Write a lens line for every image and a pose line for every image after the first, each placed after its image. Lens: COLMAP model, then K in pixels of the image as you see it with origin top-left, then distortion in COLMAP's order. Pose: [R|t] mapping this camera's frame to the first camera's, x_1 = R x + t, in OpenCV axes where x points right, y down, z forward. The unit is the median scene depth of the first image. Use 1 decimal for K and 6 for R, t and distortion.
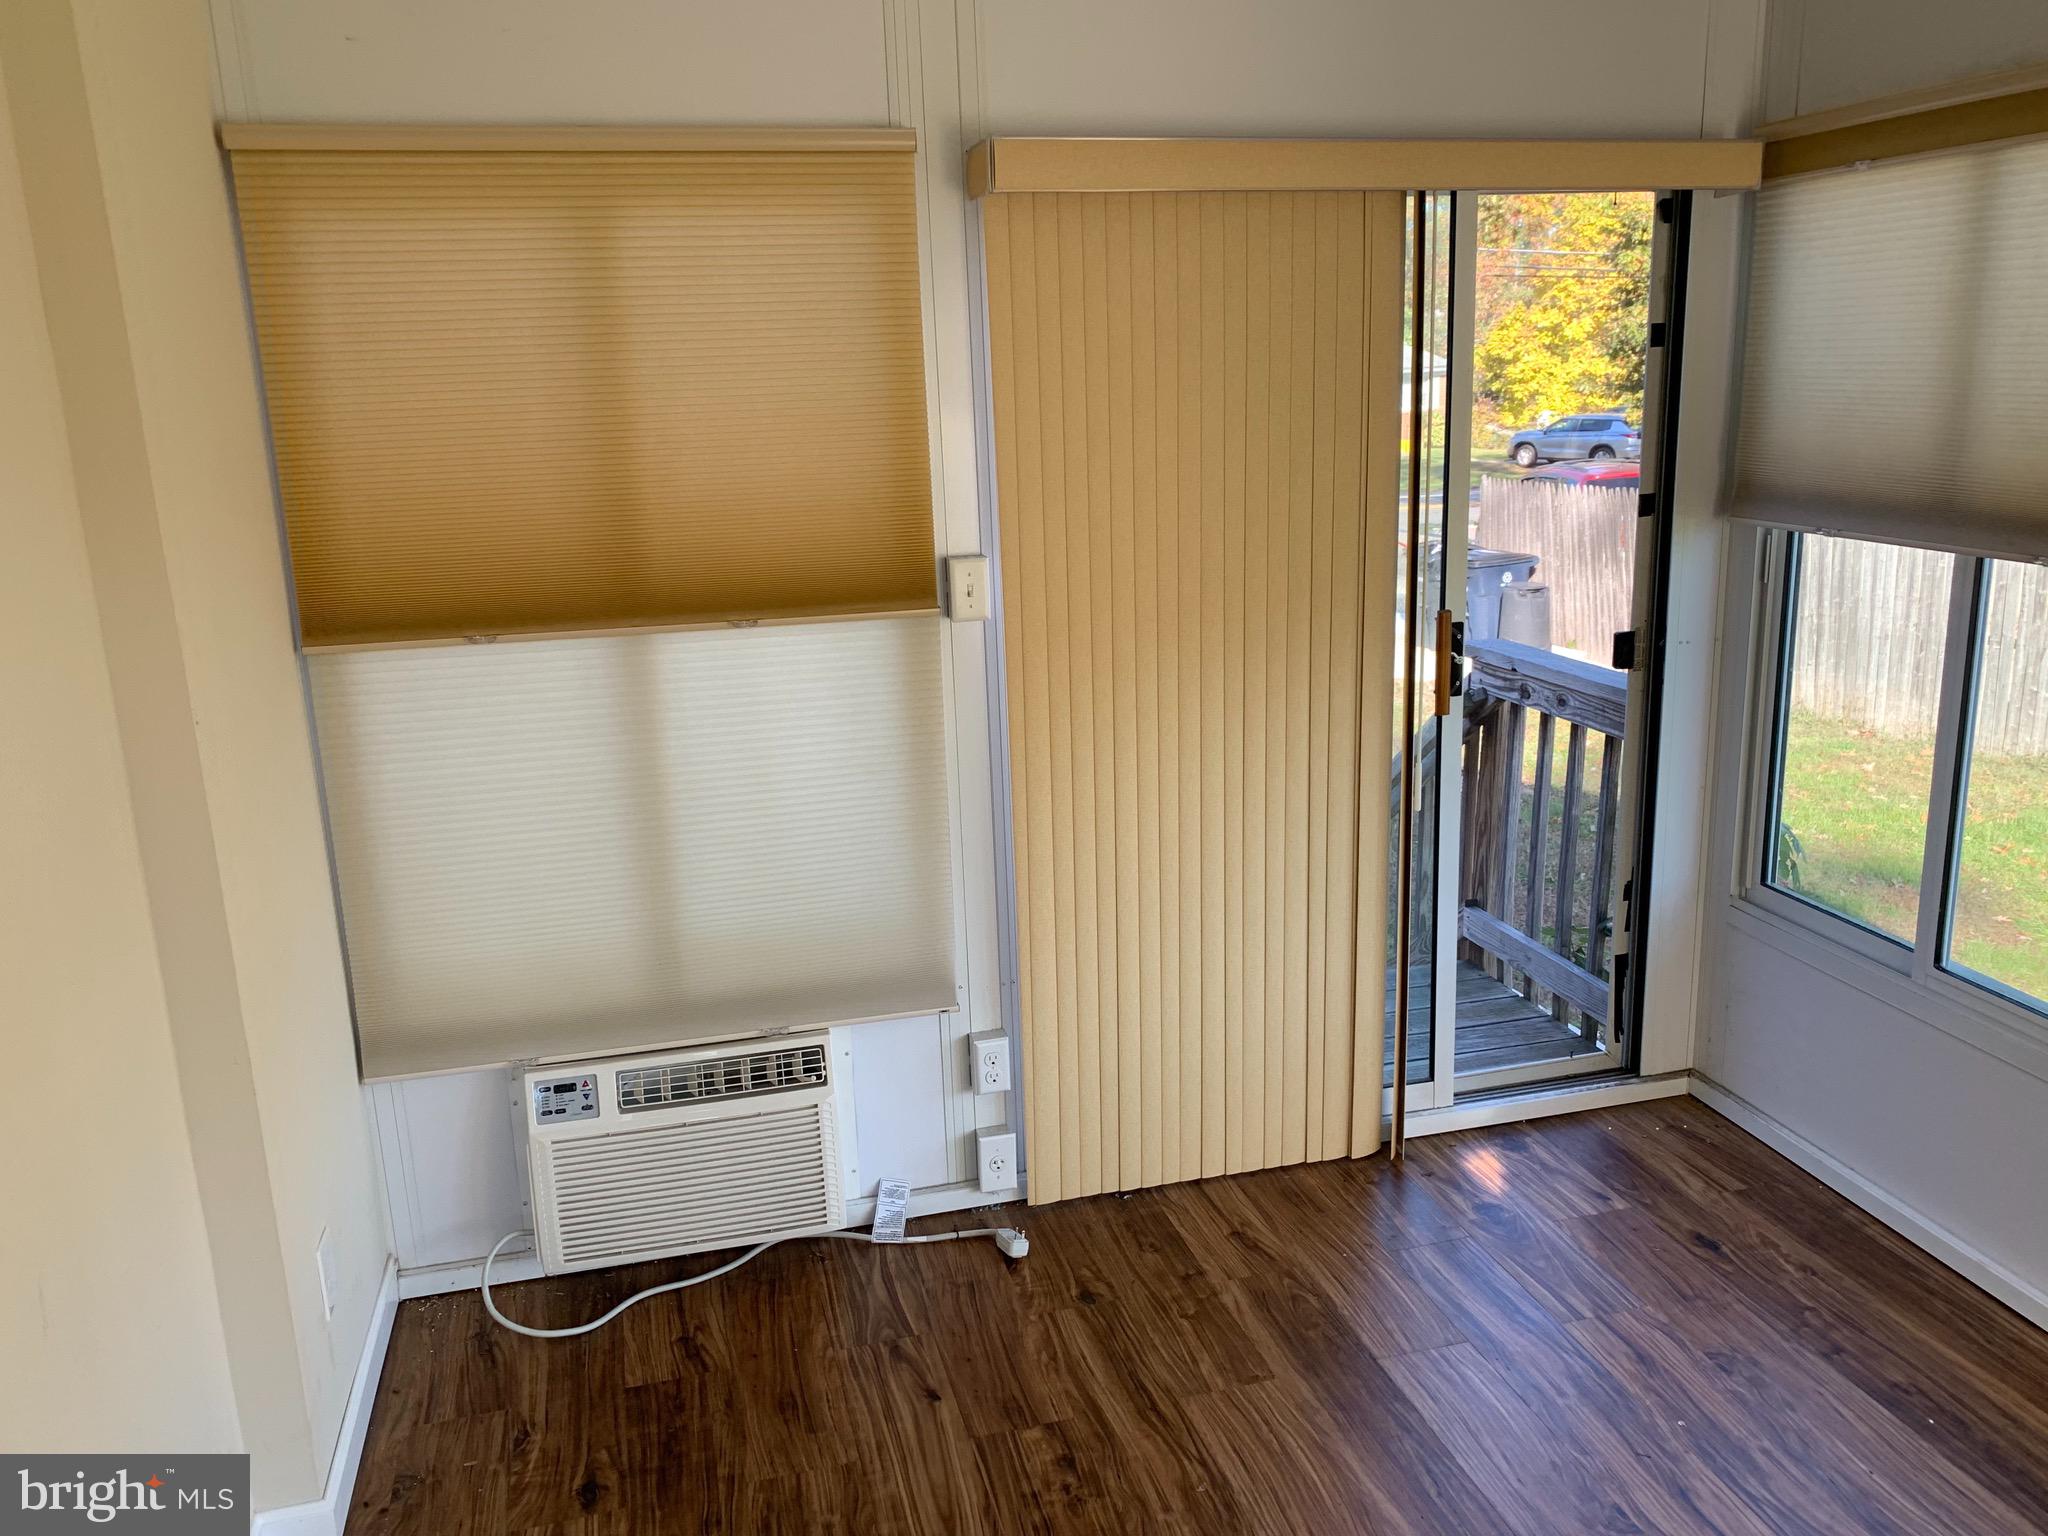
lens RADIAL K [[1554.4, 0, 1047.5], [0, 1554.4, 714.6], [0, 0, 1]] dist [0.042549, -0.055348]
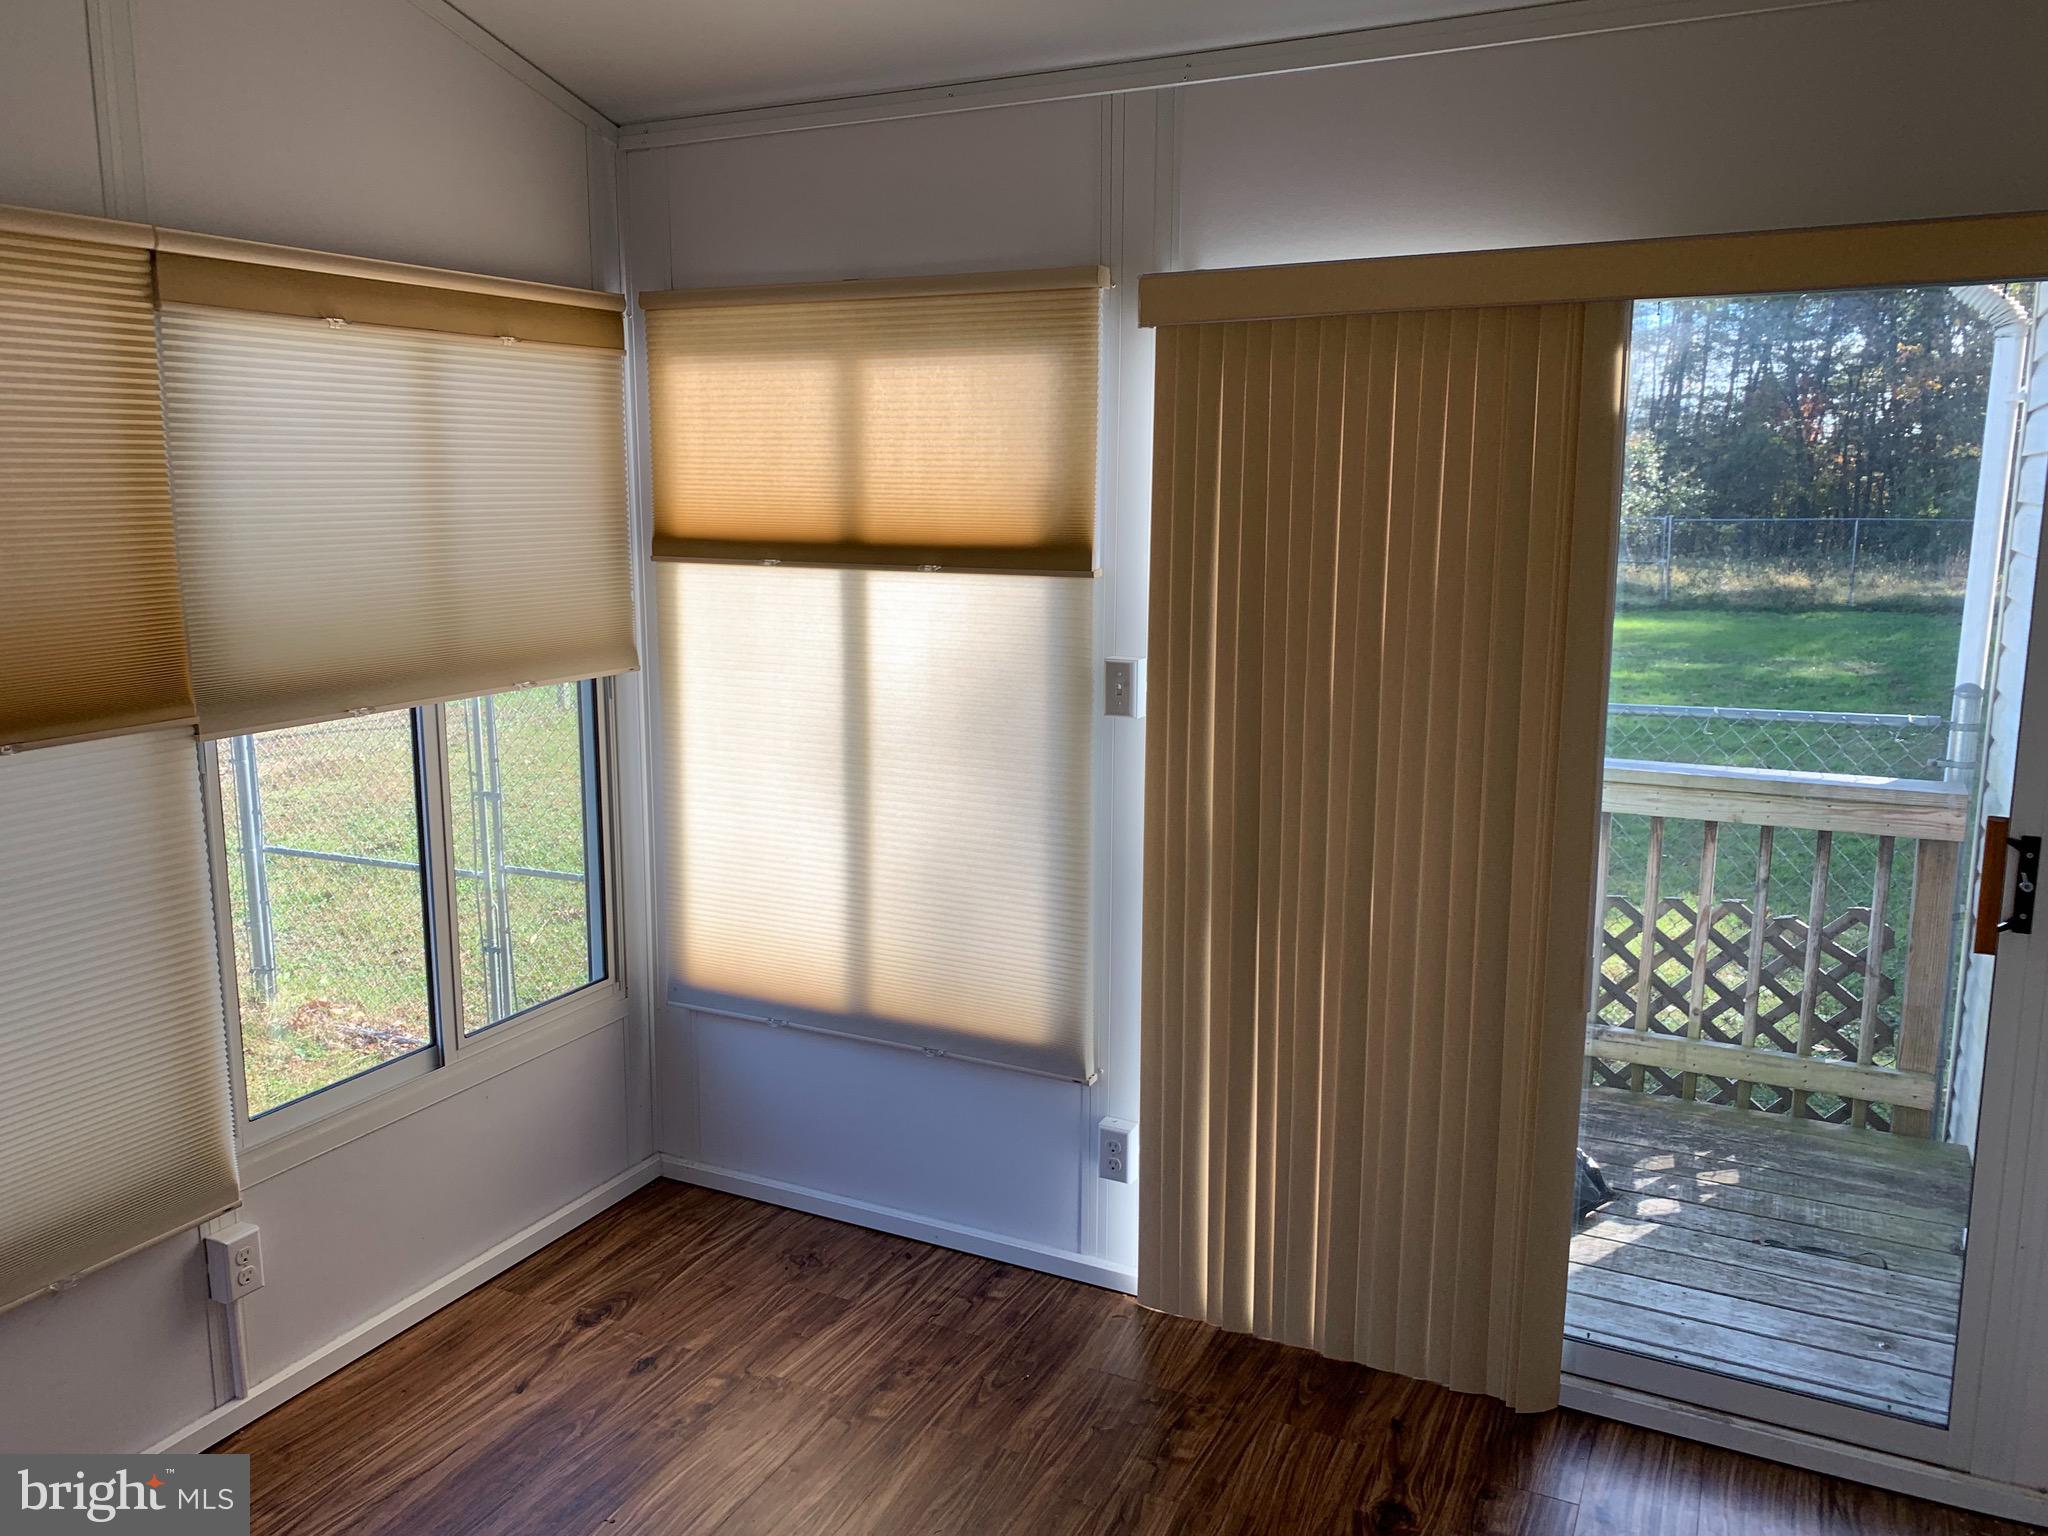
lens RADIAL K [[1554.4, 0, 1015.7], [0, 1554.4, 757.1], [0, 0, 1]] dist [0.042549, -0.055348]
pose [[-0.743721, -0.080693, 0.663602, -0.241869], [0.170651, 0.936880, 0.305177, -0.167883], [-0.646342, 0.340211, -0.683007, 0.751010]]
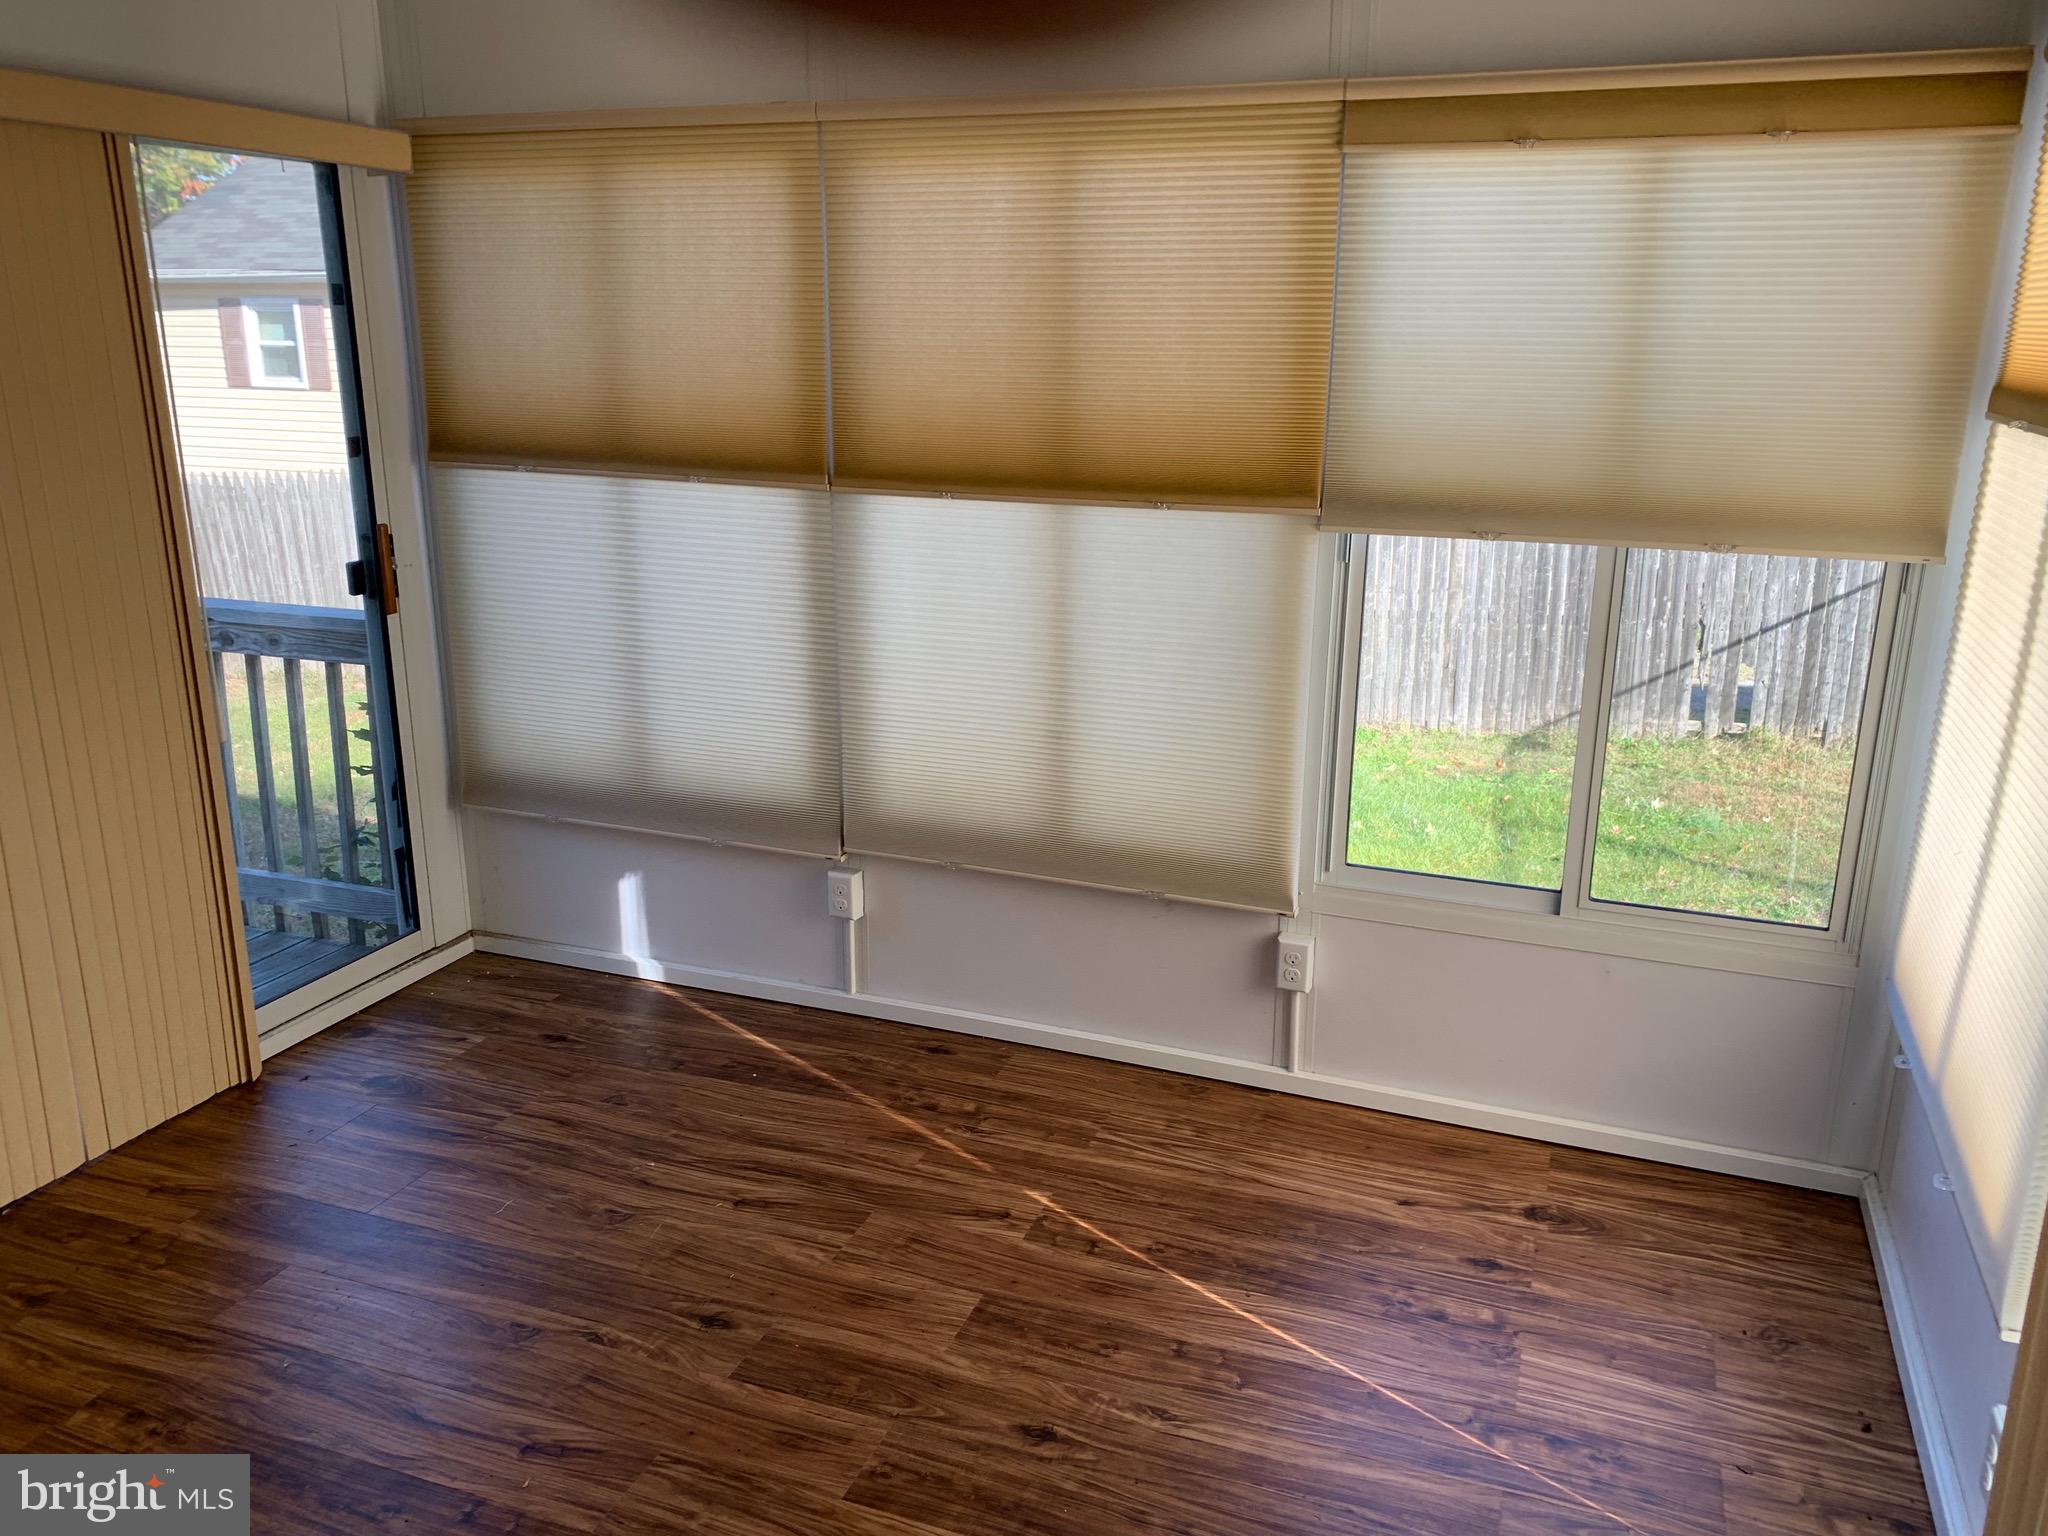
lens RADIAL K [[1554.4, 0, 1033.5], [0, 1554.4, 782.7], [0, 0, 1]] dist [0.042549, -0.055348]
pose [[0.575245, -0.189267, 0.795783, -0.292022], [0.142969, 0.981151, 0.130007, 0.026108], [-0.805390, 0.038986, 0.591462, -0.052226]]
